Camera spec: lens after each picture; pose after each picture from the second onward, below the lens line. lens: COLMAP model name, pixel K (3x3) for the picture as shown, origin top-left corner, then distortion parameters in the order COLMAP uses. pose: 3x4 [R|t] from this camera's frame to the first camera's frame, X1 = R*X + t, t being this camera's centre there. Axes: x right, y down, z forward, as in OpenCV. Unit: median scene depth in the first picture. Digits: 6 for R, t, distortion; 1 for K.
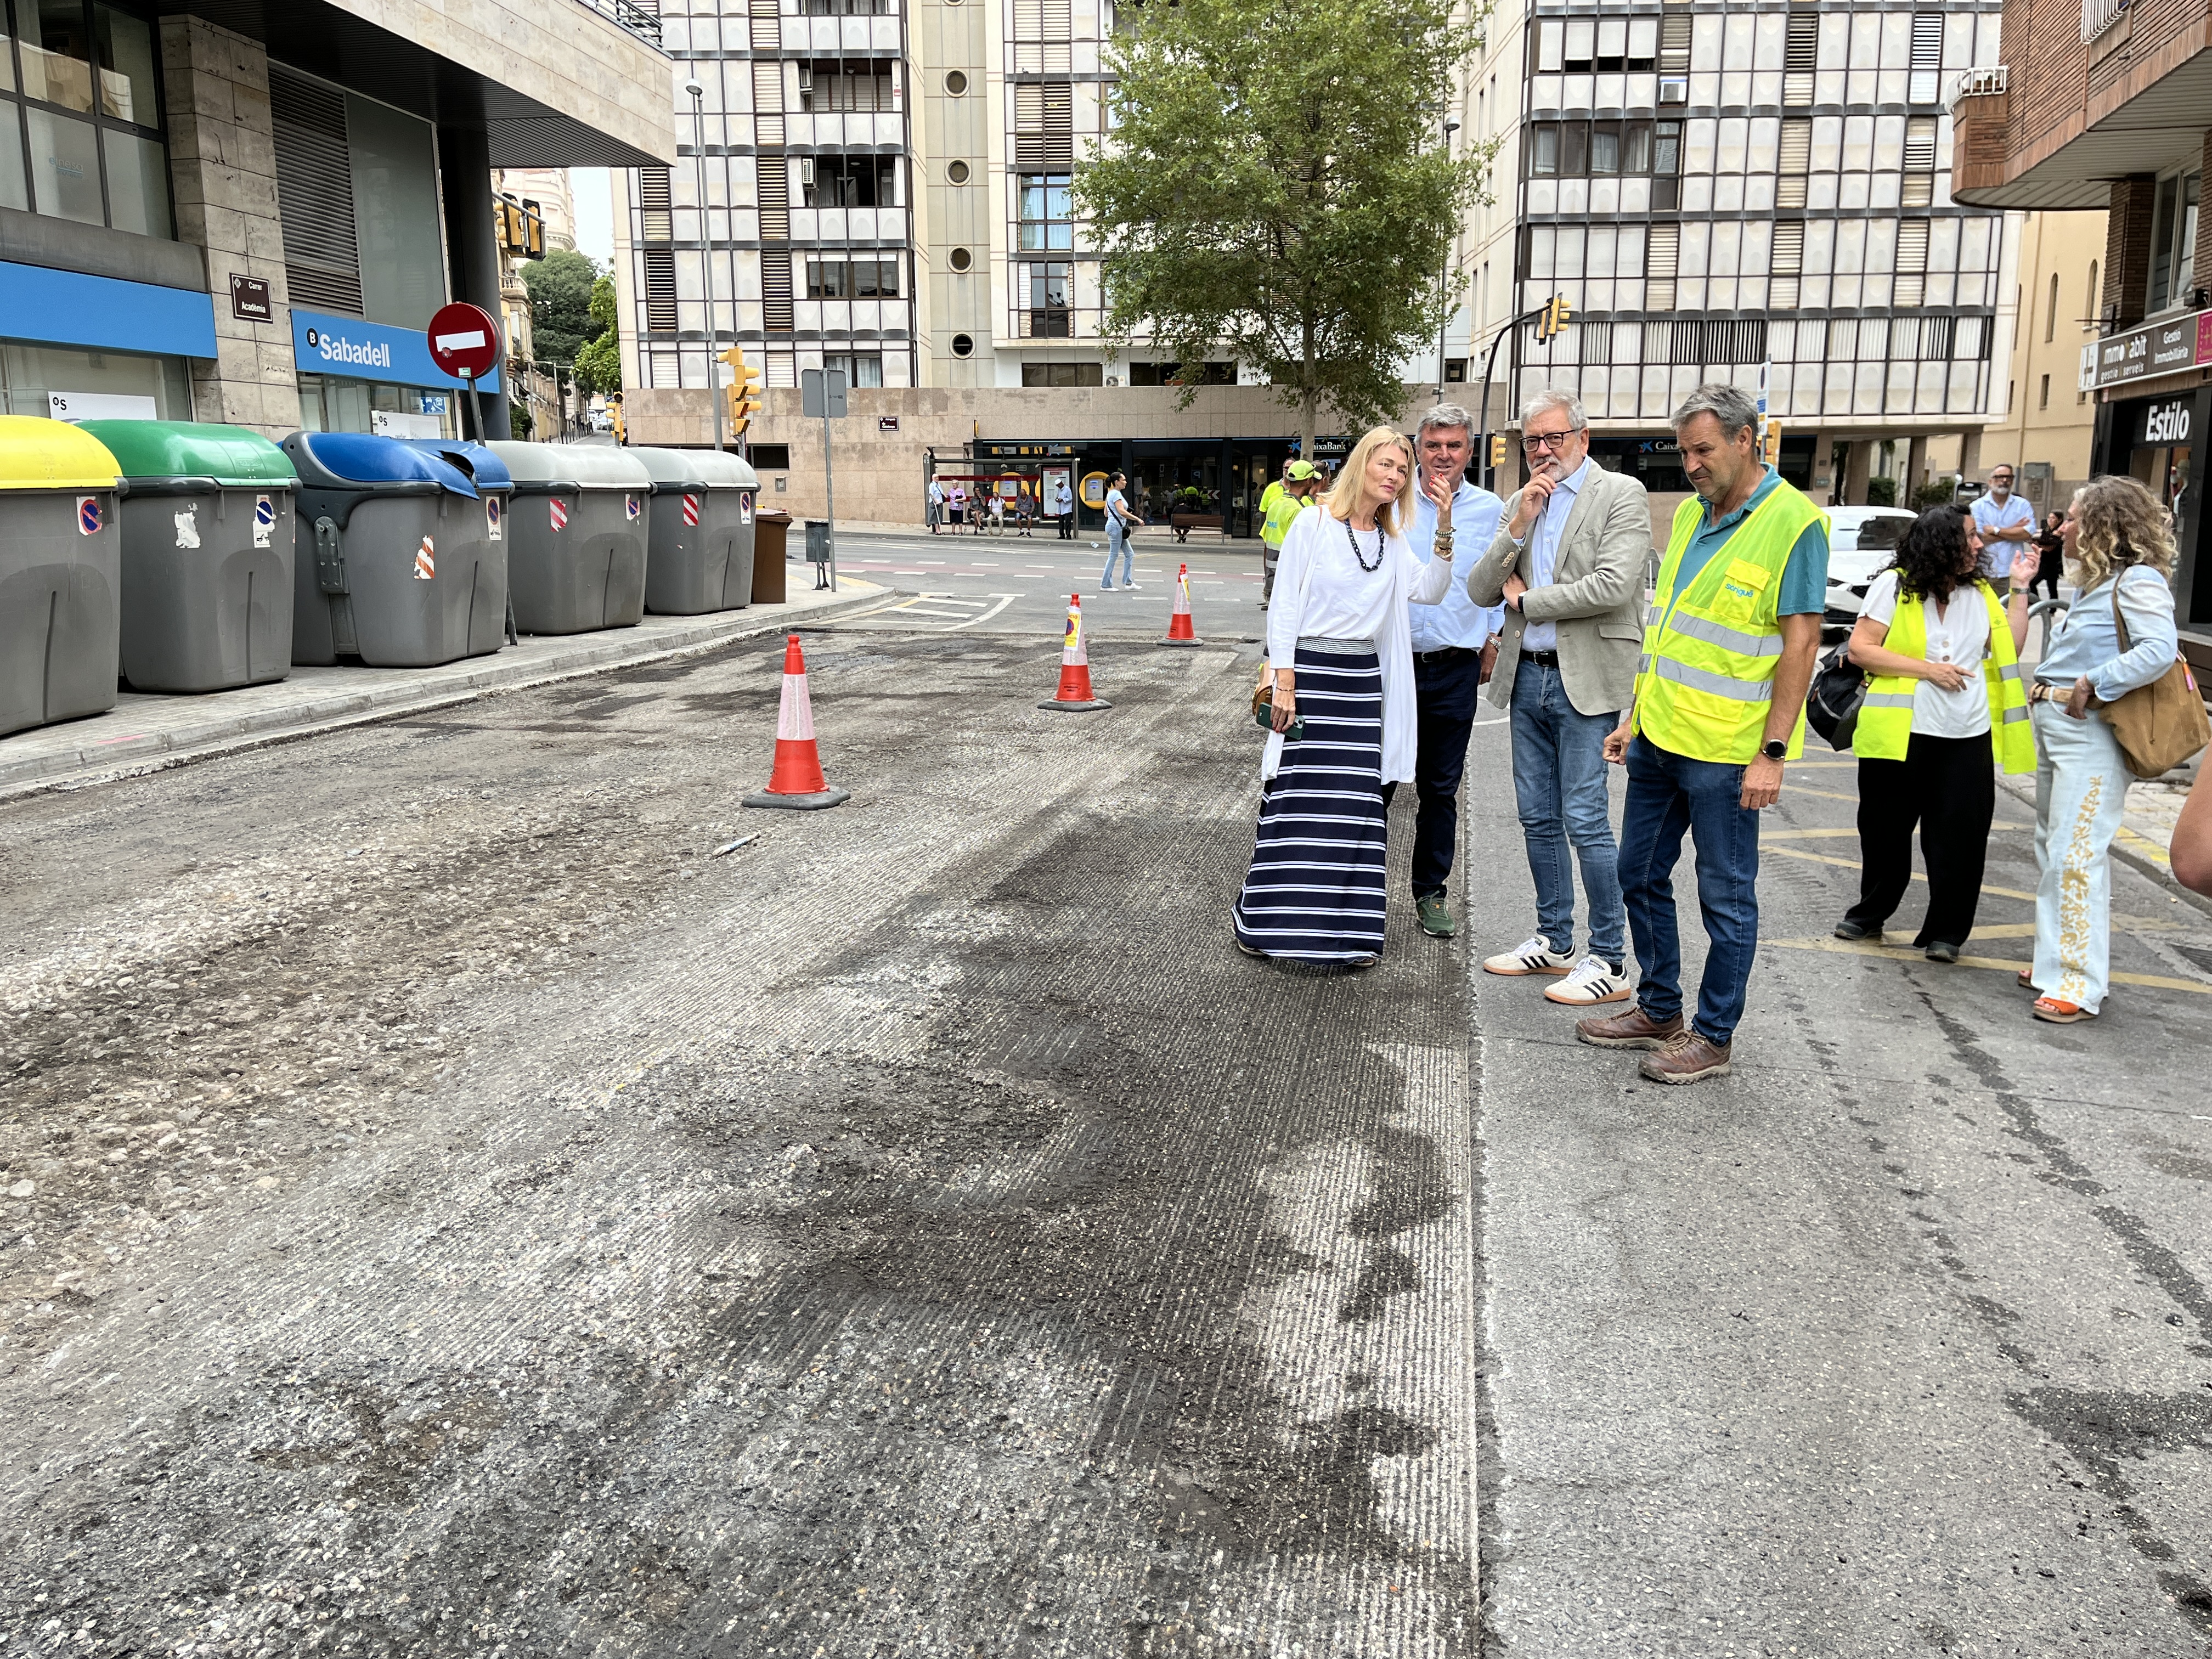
lens RADIAL K [[1851.4, 0, 1134.3], [0, 1851.4, 832.4], [0, 0, 1]] dist [0.078971, -0.125477]
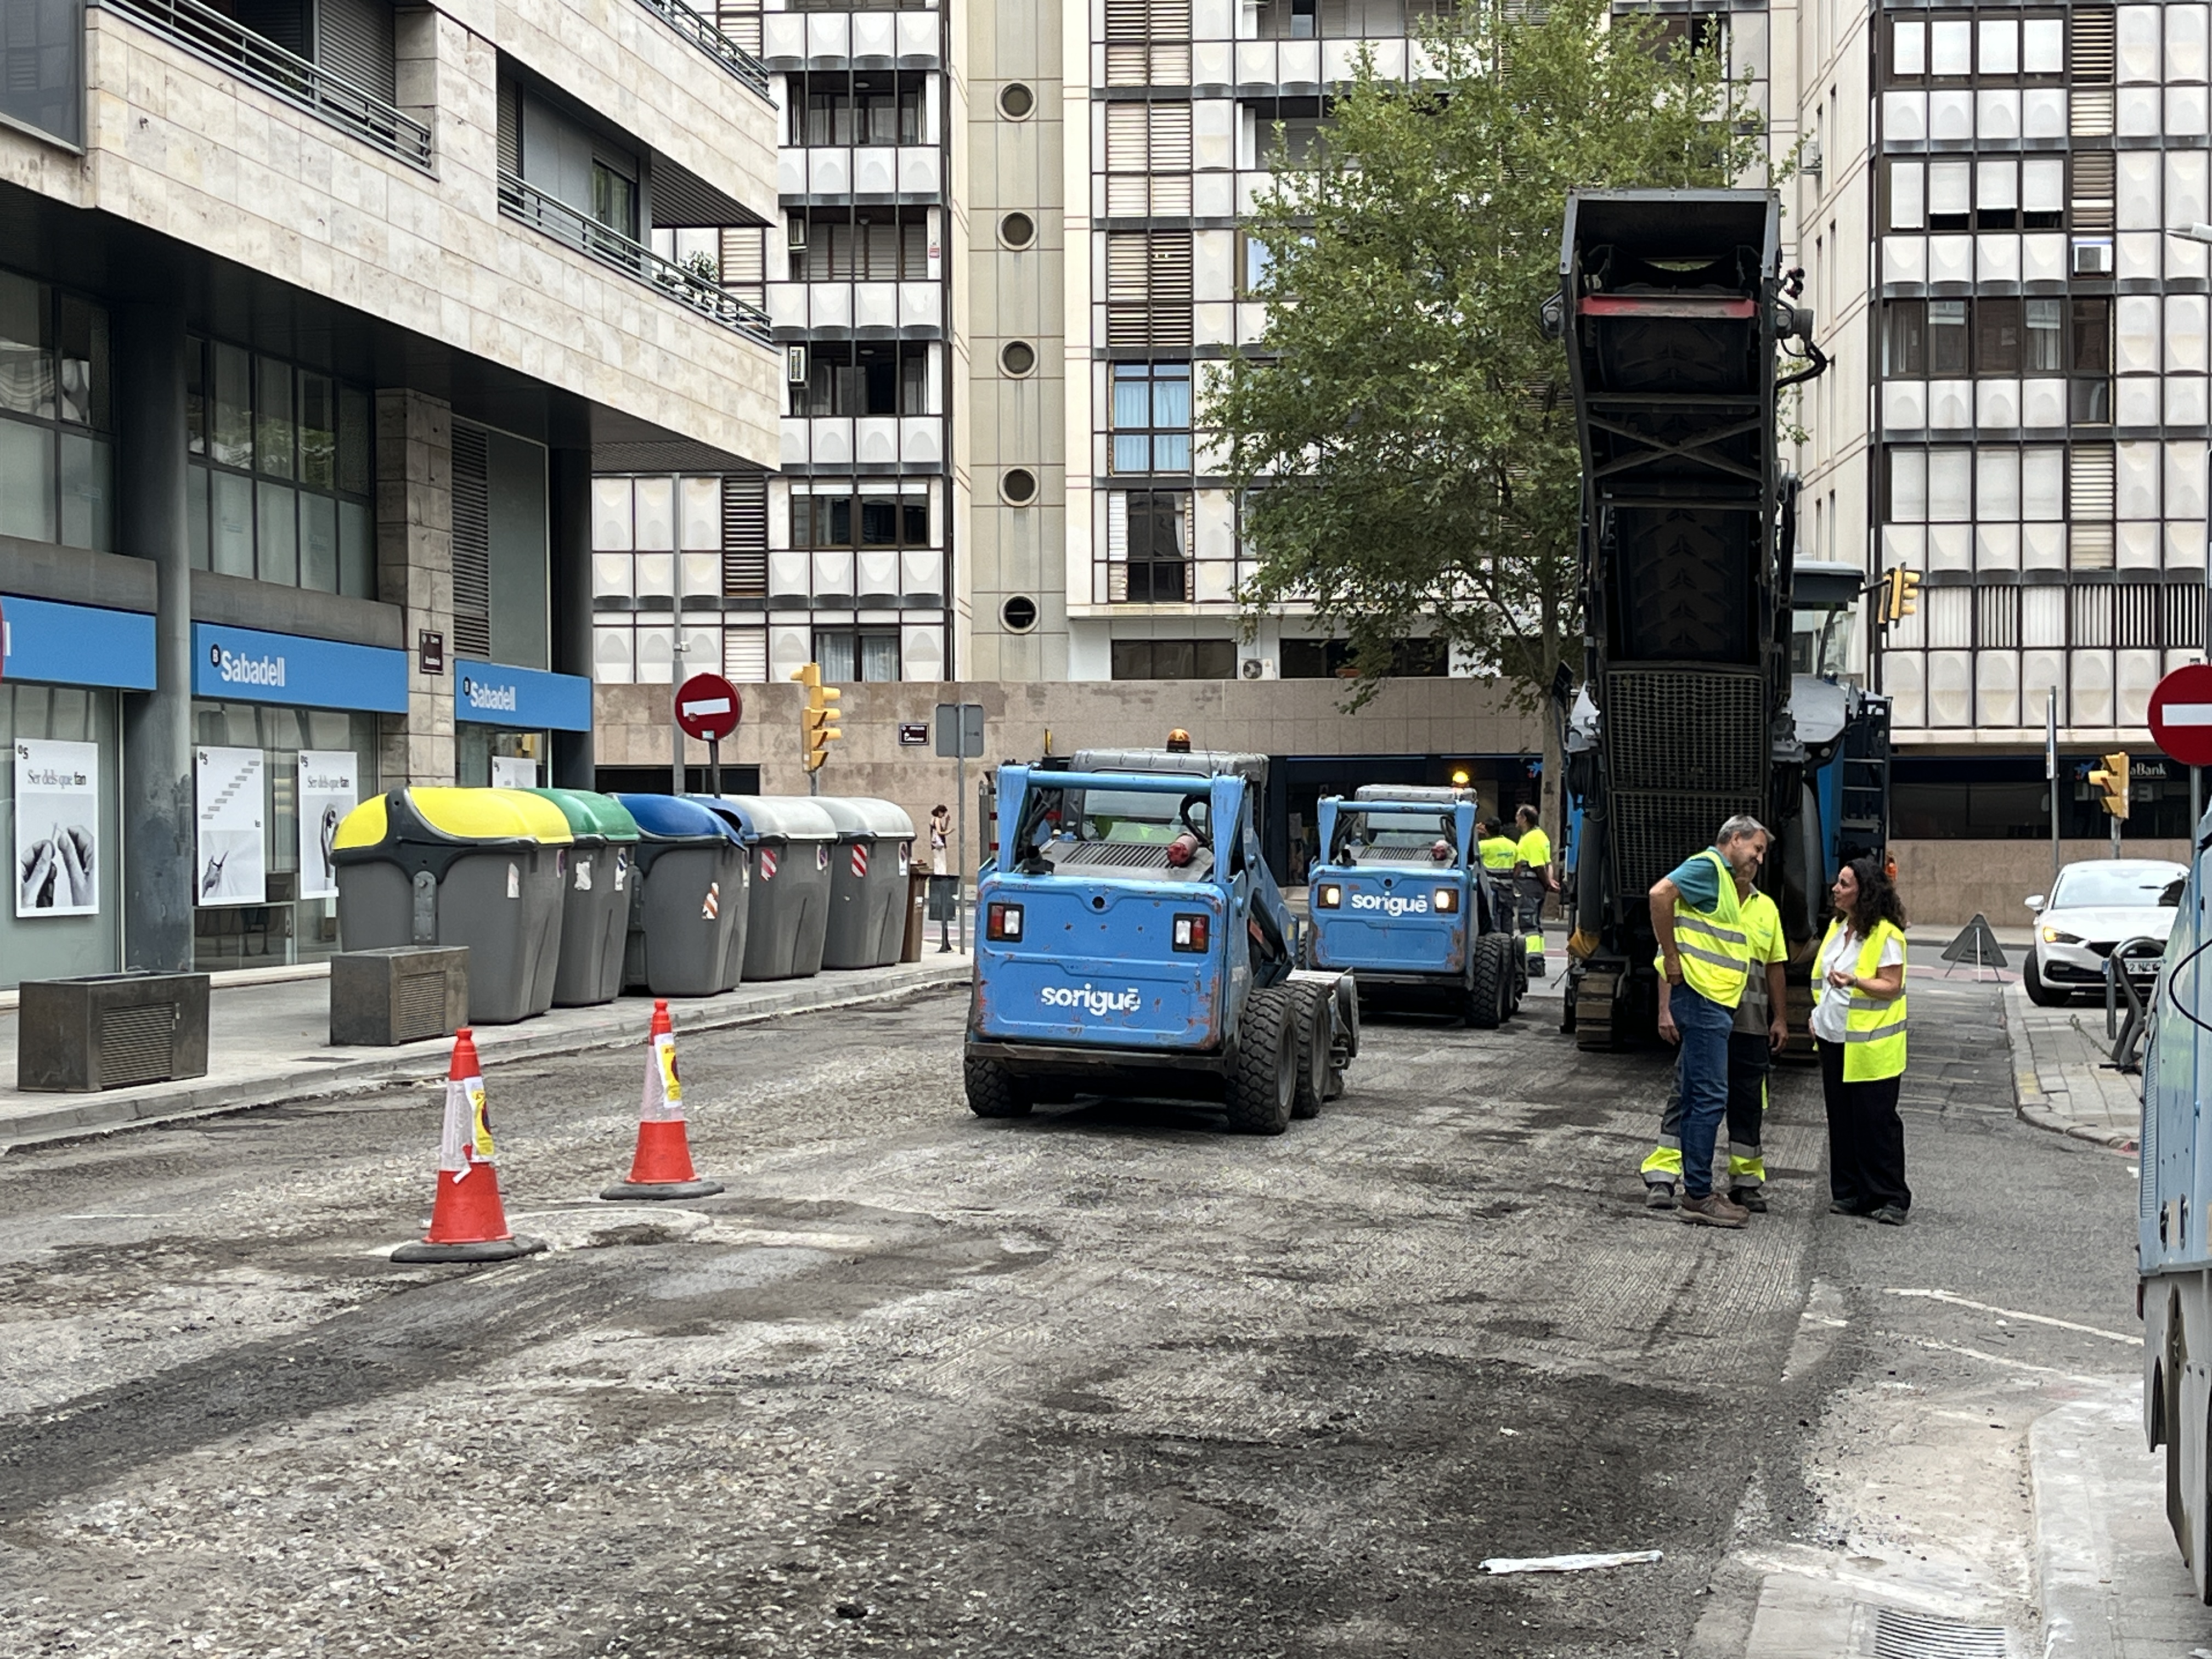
lens RADIAL K [[3473.4, 0, 1106.0], [0, 3473.4, 829.5], [0, 0, 1]] dist [0.122770, -0.063743]
pose [[0.998893, 0.000510, -0.047044, -0.007236], [-0.009040, 0.983389, -0.181288, 0.037363], [0.046170, 0.181512, 0.982304, -0.209592]]
